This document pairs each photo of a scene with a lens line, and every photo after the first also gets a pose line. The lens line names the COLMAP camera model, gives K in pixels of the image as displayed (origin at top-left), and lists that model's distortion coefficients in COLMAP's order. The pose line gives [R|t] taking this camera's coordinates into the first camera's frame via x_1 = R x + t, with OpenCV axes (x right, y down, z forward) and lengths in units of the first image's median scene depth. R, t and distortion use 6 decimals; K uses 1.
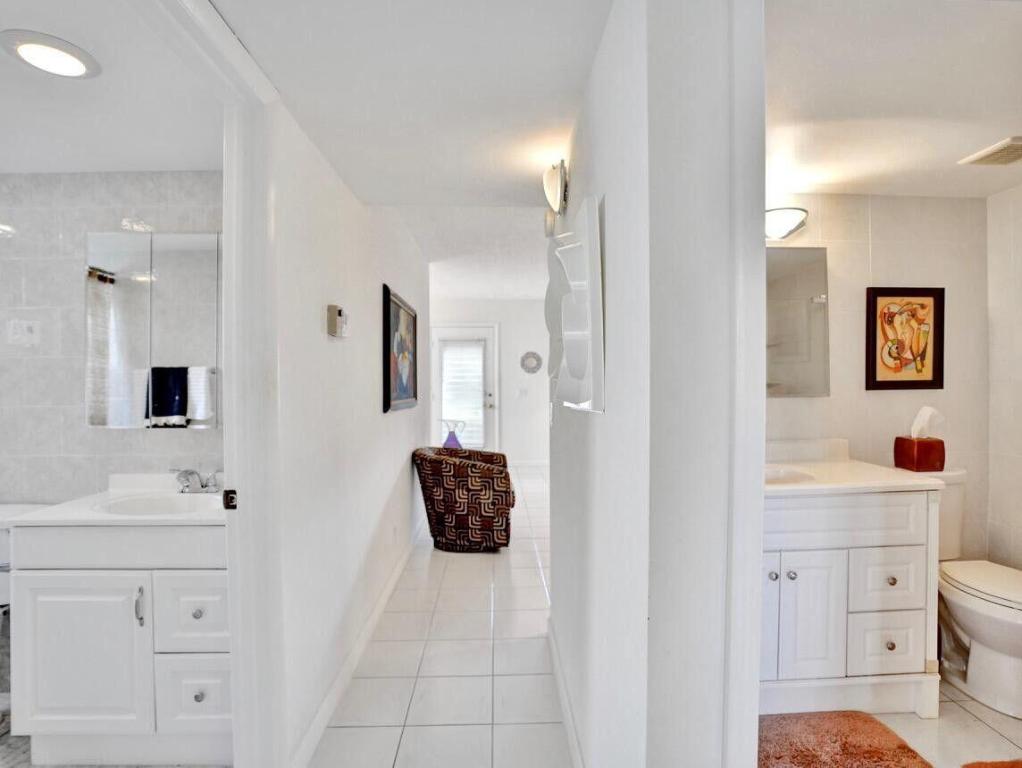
lens RADIAL K [[529.9, 0, 511.4], [0, 529.9, 381.5], [0, 0, 1]] dist [-0.065629, 0.024191]
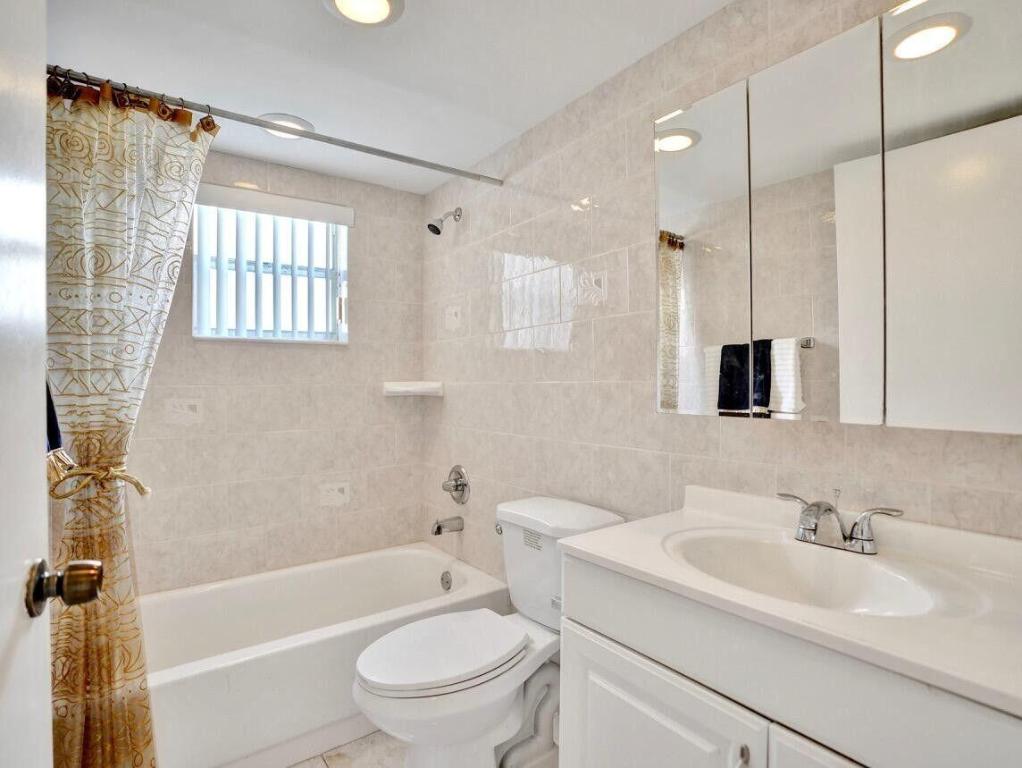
lens RADIAL K [[529.9, 0, 514.7], [0, 529.9, 382.9], [0, 0, 1]] dist [-0.065629, 0.024191]
pose [[0.576743, 0.006236, -0.816902, -0.336231], [-0.002752, 0.999980, 0.005690, 0.044361], [0.816921, -0.001034, 0.576748, 0.402826]]
